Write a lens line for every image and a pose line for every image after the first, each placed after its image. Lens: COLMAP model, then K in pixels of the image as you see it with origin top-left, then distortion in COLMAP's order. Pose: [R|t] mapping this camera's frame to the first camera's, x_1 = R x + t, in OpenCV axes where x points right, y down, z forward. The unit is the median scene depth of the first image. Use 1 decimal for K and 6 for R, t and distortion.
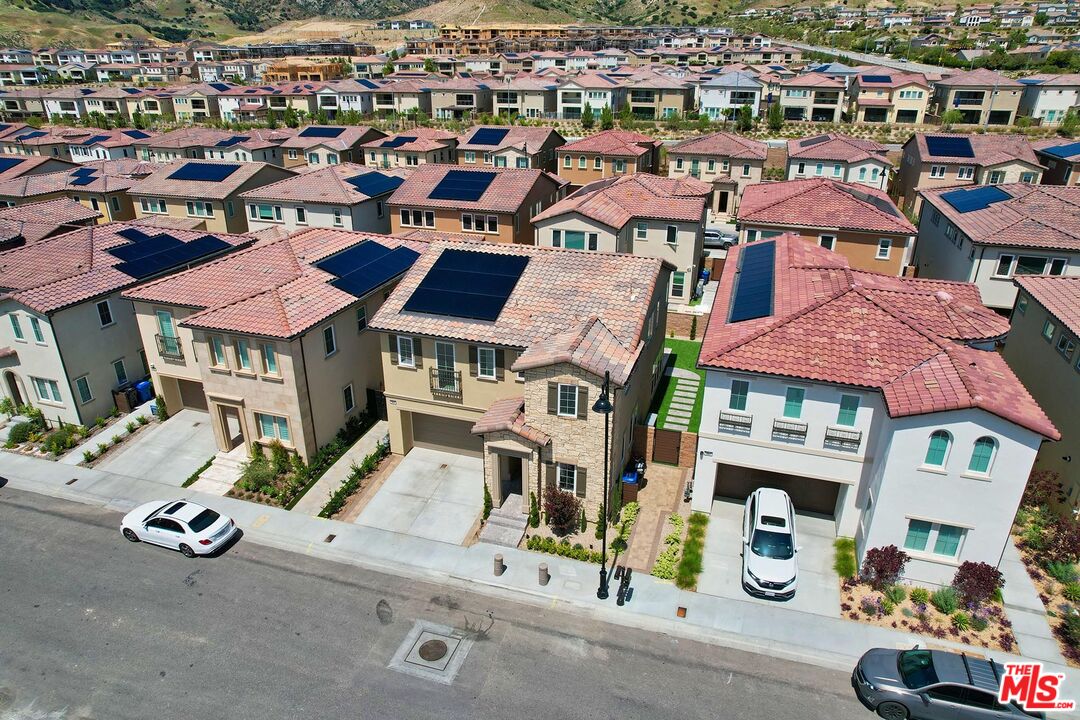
lens RADIAL K [[693.5, 0, 540.0], [0, 693.5, 360.0], [0, 0, 1]] dist [-0.088061, 0.084309]
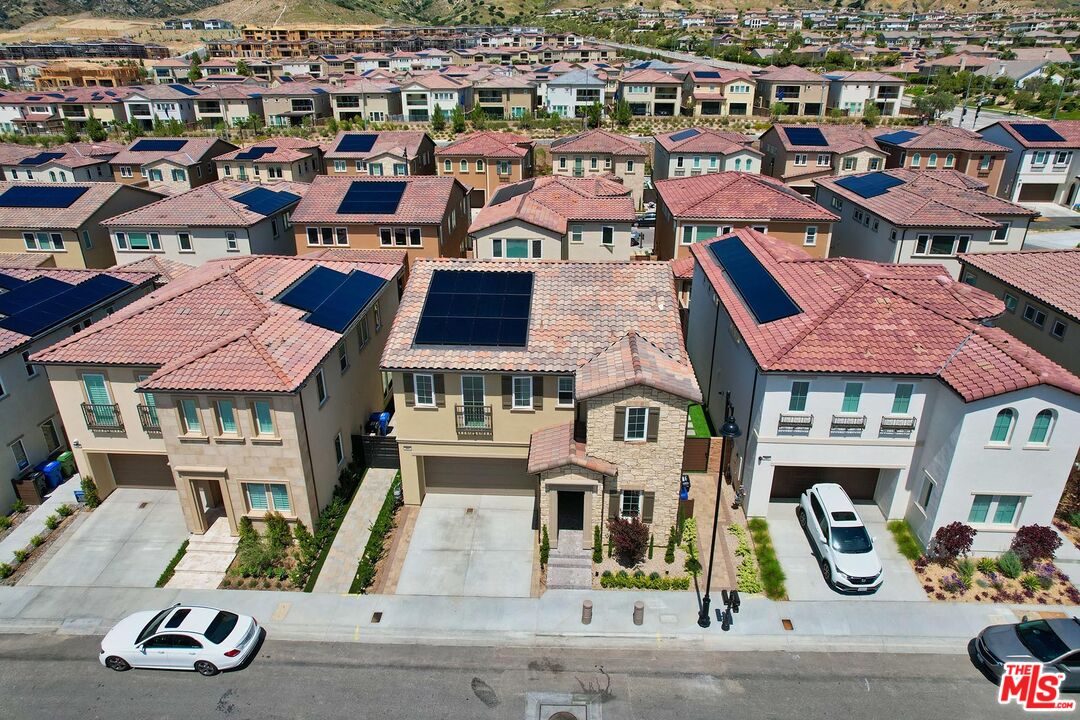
lens RADIAL K [[693.5, 0, 540.0], [0, 693.5, 360.0], [0, 0, 1]] dist [-0.088061, 0.084309]
pose [[0.966135, -0.108023, 0.234337, -0.195198], [0.108071, 0.994062, 0.012677, -0.035266], [-0.234315, 0.013077, 0.972073, 0.080358]]
